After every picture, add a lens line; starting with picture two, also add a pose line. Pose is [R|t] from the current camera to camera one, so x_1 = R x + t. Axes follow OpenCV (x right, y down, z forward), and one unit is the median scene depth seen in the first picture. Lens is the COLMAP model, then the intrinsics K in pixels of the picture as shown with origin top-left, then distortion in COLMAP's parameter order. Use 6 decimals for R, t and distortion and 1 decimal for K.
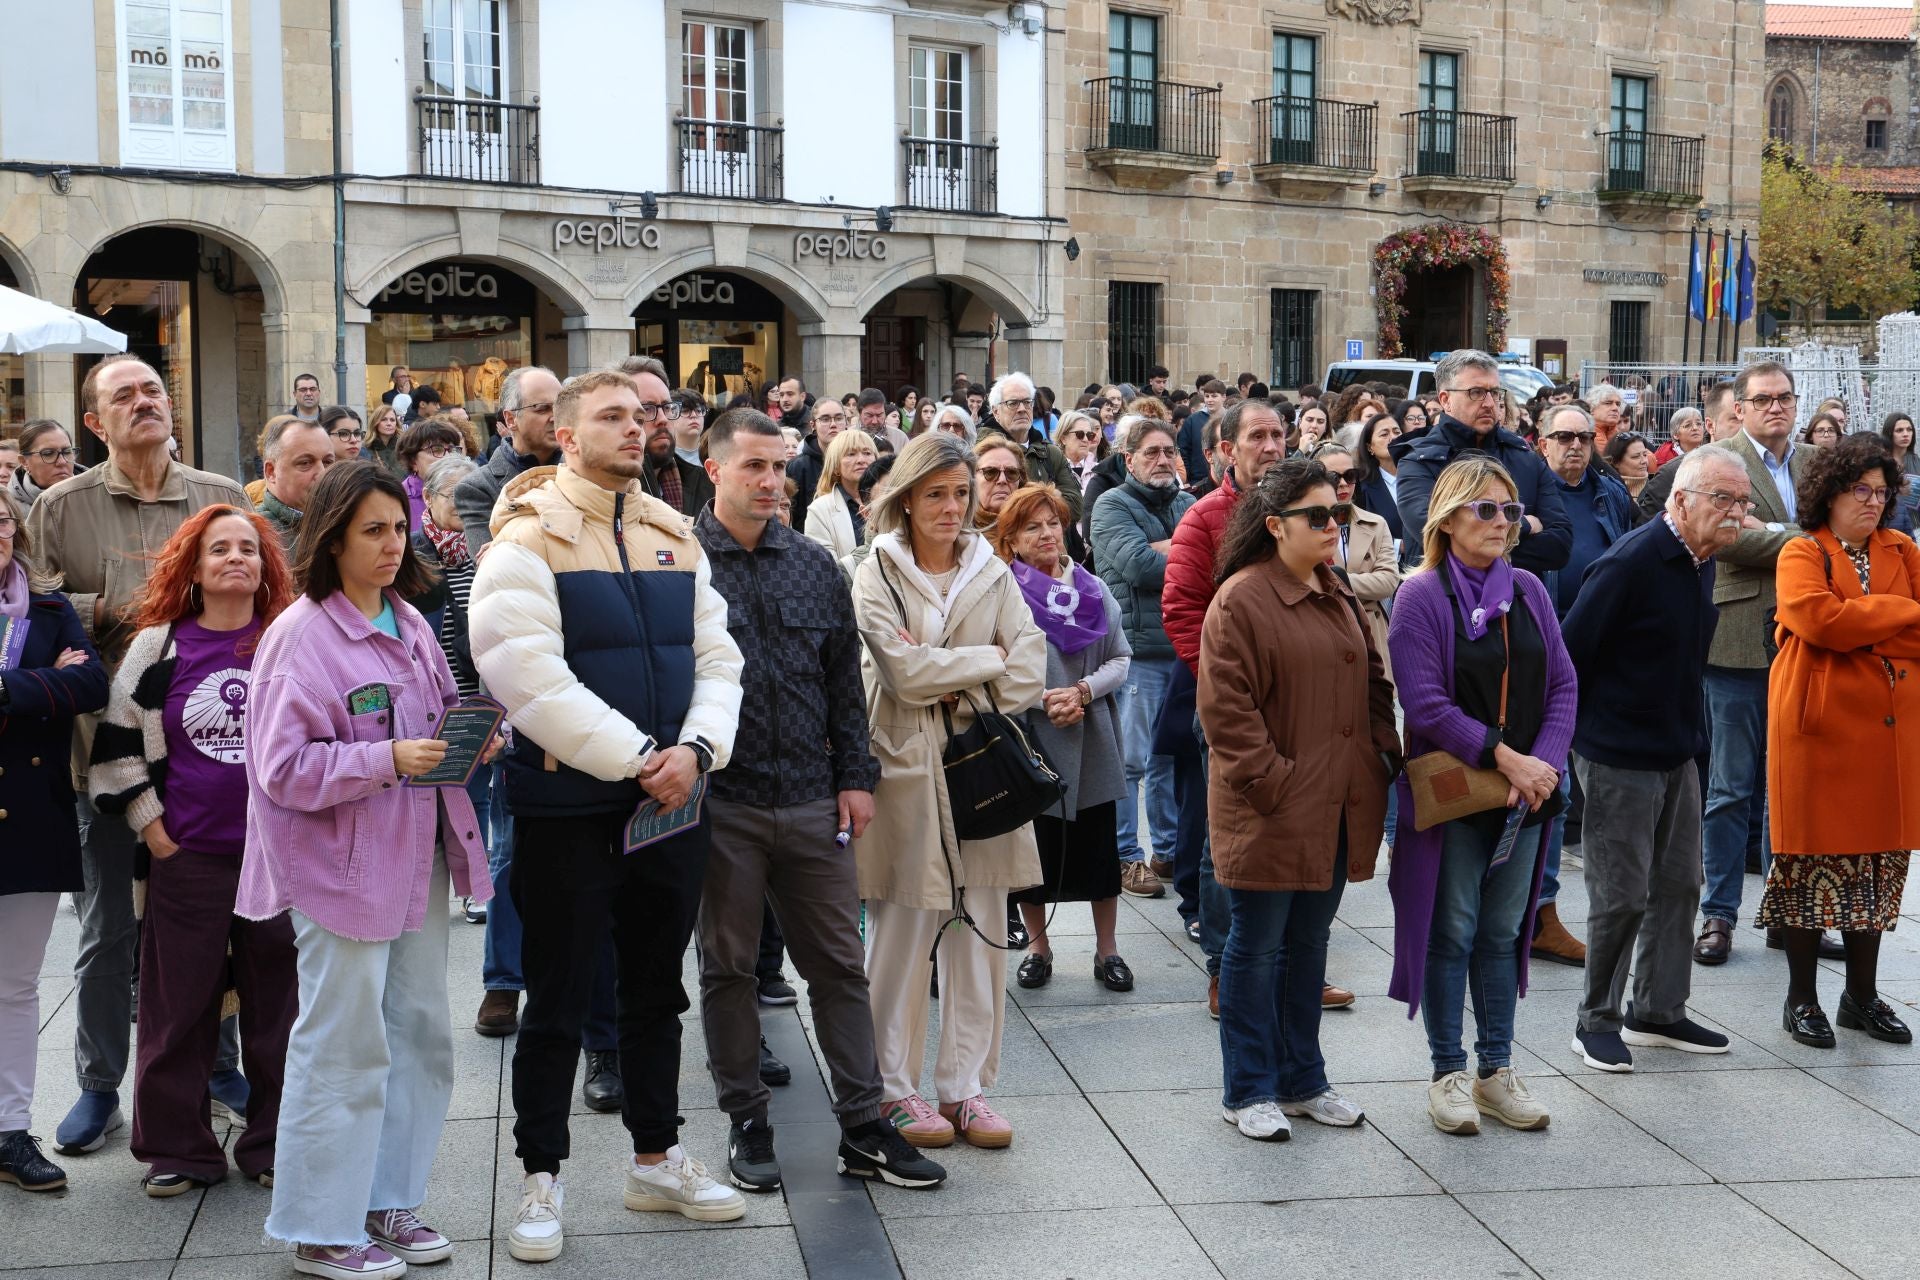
lens RADIAL K [[2765.8, 0, 958.7], [0, 2765.8, 632.5], [0, 0, 1]] dist [0.069277, 0.000000]
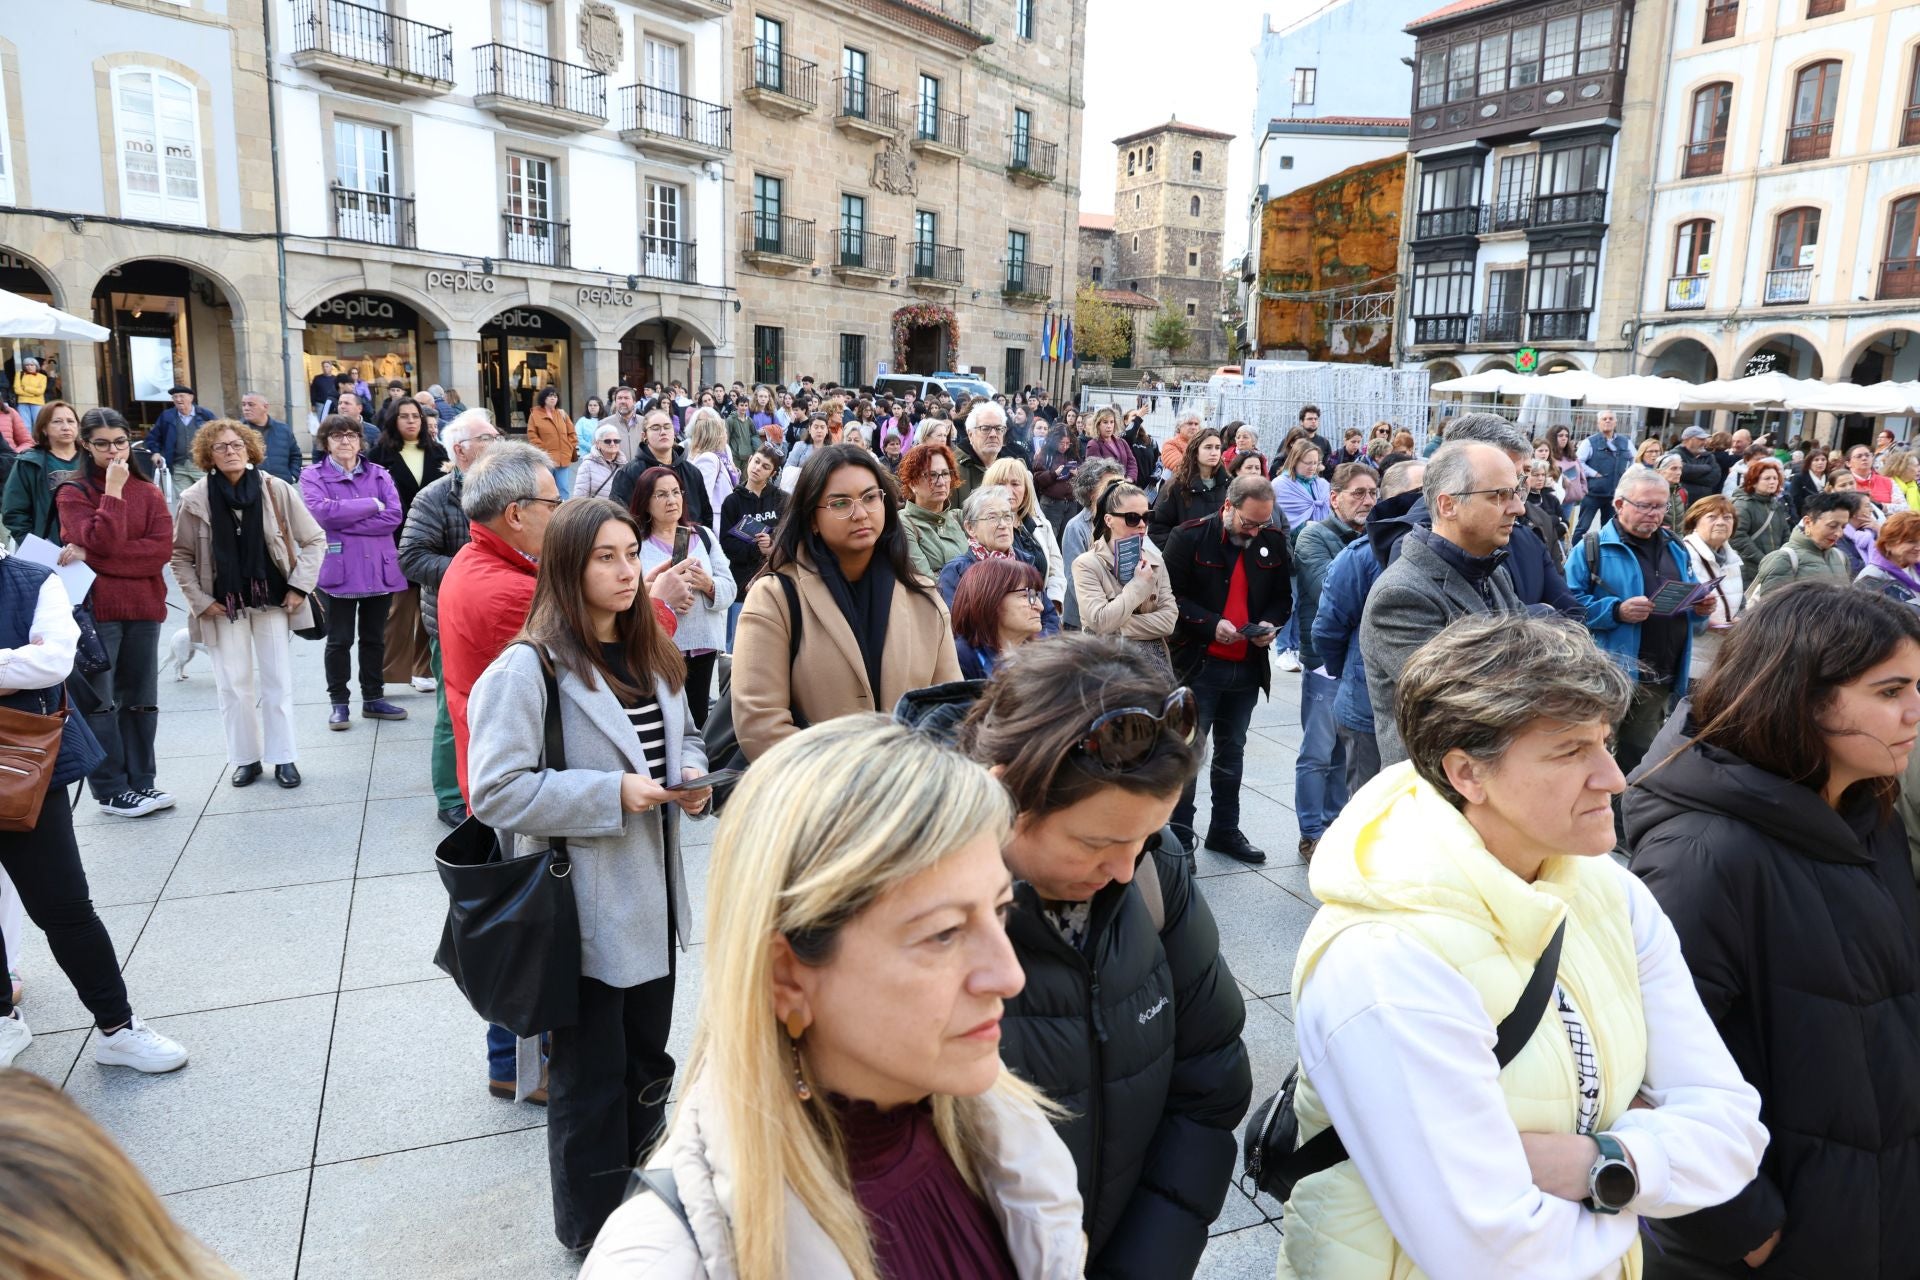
lens RADIAL K [[1284.7, 0, 976.5], [0, 1284.7, 636.3], [0, 0, 1]] dist [0.003551, 0.001999]
pose [[0.969596, -0.012858, 0.244373, -0.014596], [-0.013282, 0.994382, 0.105017, -0.013550], [-0.244351, -0.105070, 0.963978, 0.125885]]
